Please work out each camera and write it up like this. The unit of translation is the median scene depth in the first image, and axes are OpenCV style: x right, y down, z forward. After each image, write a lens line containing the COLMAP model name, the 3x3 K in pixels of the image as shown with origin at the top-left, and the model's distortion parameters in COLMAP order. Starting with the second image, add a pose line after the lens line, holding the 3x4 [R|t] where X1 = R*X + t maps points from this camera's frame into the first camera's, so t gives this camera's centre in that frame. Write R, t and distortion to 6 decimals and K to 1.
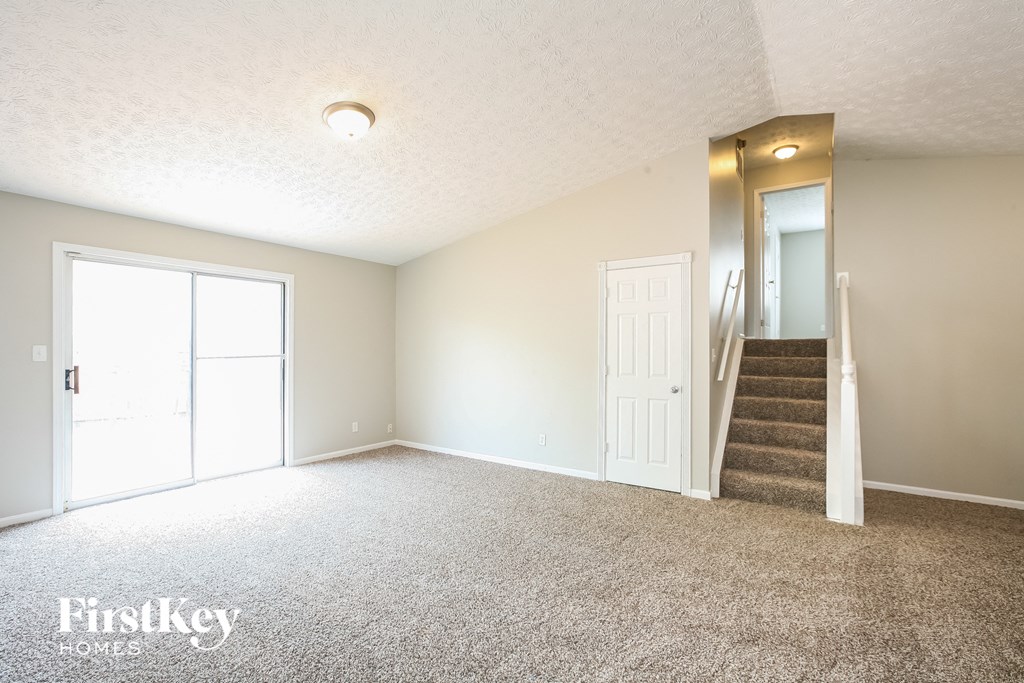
lens RADIAL K [[470.9, 0, 511.9], [0, 470.9, 348.9], [0, 0, 1]] dist [-0.024589, -0.000460]
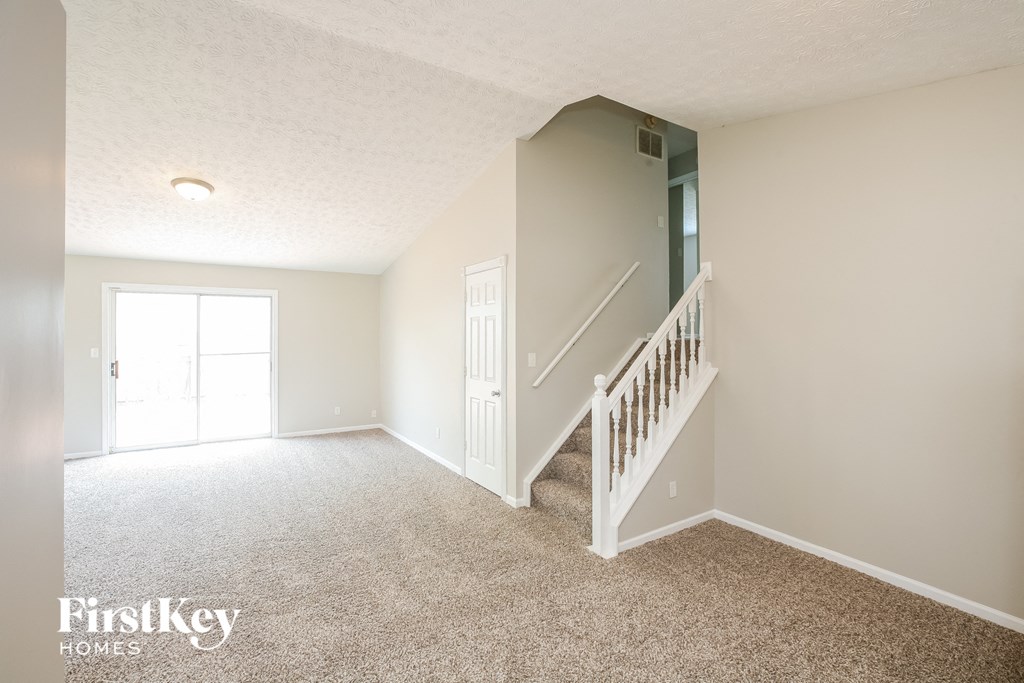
lens RADIAL K [[470.9, 0, 507.5], [0, 470.9, 334.4], [0, 0, 1]] dist [-0.024589, -0.000460]
pose [[0.913962, -0.005236, -0.405766, 0.764010], [0.004456, 0.999986, -0.002867, -0.035670], [0.405776, 0.000812, 0.913972, 0.089292]]
